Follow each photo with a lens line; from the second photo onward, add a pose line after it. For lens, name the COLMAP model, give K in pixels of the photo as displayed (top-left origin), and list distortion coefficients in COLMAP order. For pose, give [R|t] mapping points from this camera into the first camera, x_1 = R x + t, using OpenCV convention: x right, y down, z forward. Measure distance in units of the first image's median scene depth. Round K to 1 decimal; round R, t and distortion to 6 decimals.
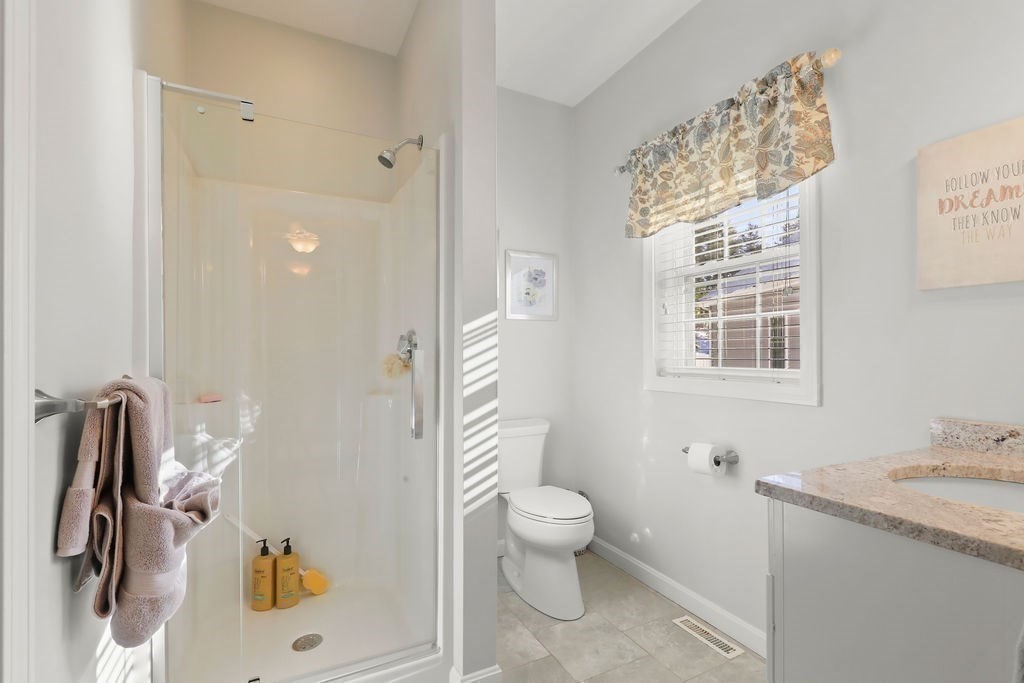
lens RADIAL K [[467.4, 0, 515.0], [0, 467.4, 352.4], [0, 0, 1]] dist [-0.002160, -0.000498]
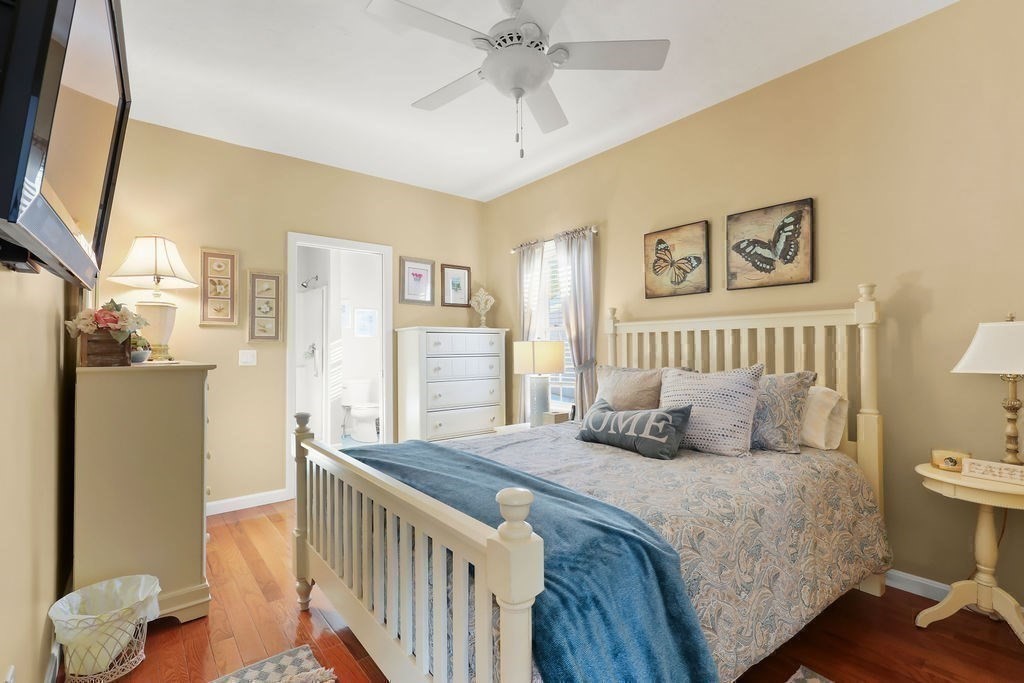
lens RADIAL K [[467.4, 0, 515.0], [0, 467.4, 352.4], [0, 0, 1]] dist [-0.002160, -0.000498]
pose [[0.974897, -0.007273, 0.222536, 0.817507], [0.004813, 0.999921, 0.011595, -0.041595], [-0.222602, -0.010233, 0.974856, -4.835551]]
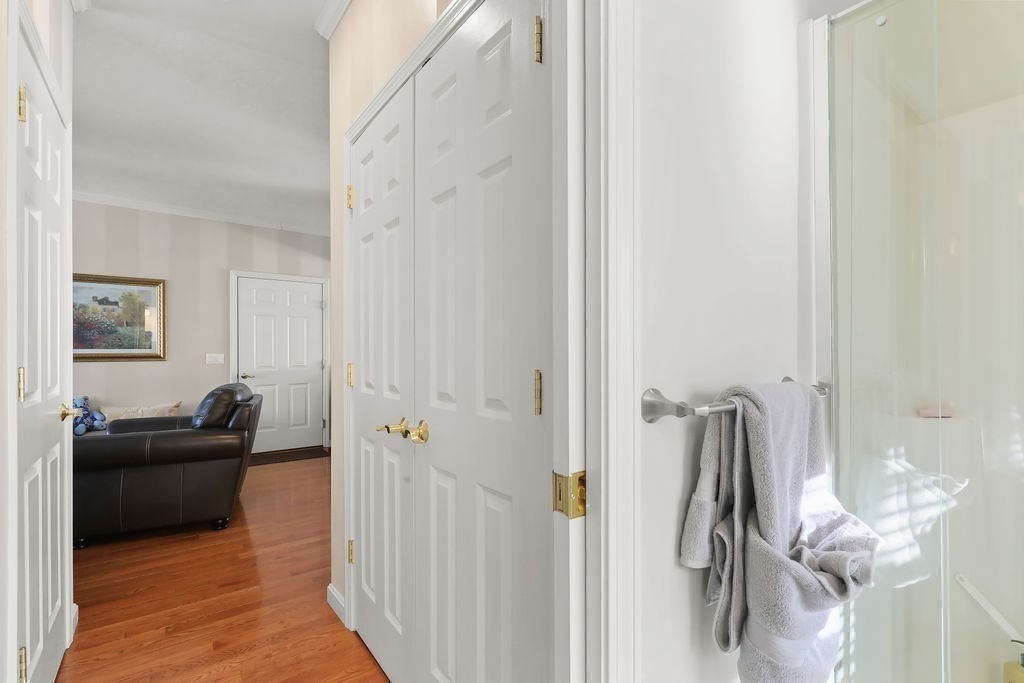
lens RADIAL K [[467.4, 0, 515.0], [0, 467.4, 352.4], [0, 0, 1]] dist [-0.002160, -0.000498]
pose [[0.177592, -0.000151, -0.984104, -0.082754], [0.004437, 0.999990, 0.000647, -0.000470], [0.984094, -0.004482, 0.177591, 0.461308]]
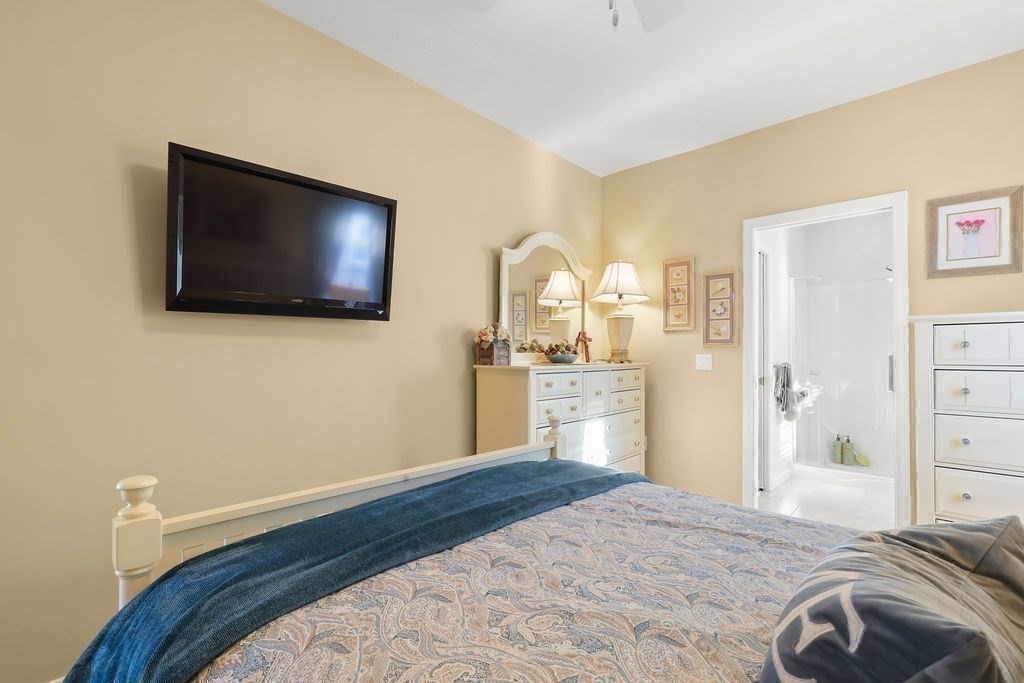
lens RADIAL K [[467.4, 0, 515.0], [0, 467.4, 352.4], [0, 0, 1]] dist [-0.002160, -0.000498]
pose [[0.348546, -0.002304, -0.937289, 2.644224], [0.003604, 0.999993, -0.001118, -0.043450], [0.937285, -0.002988, 0.348551, -3.235945]]
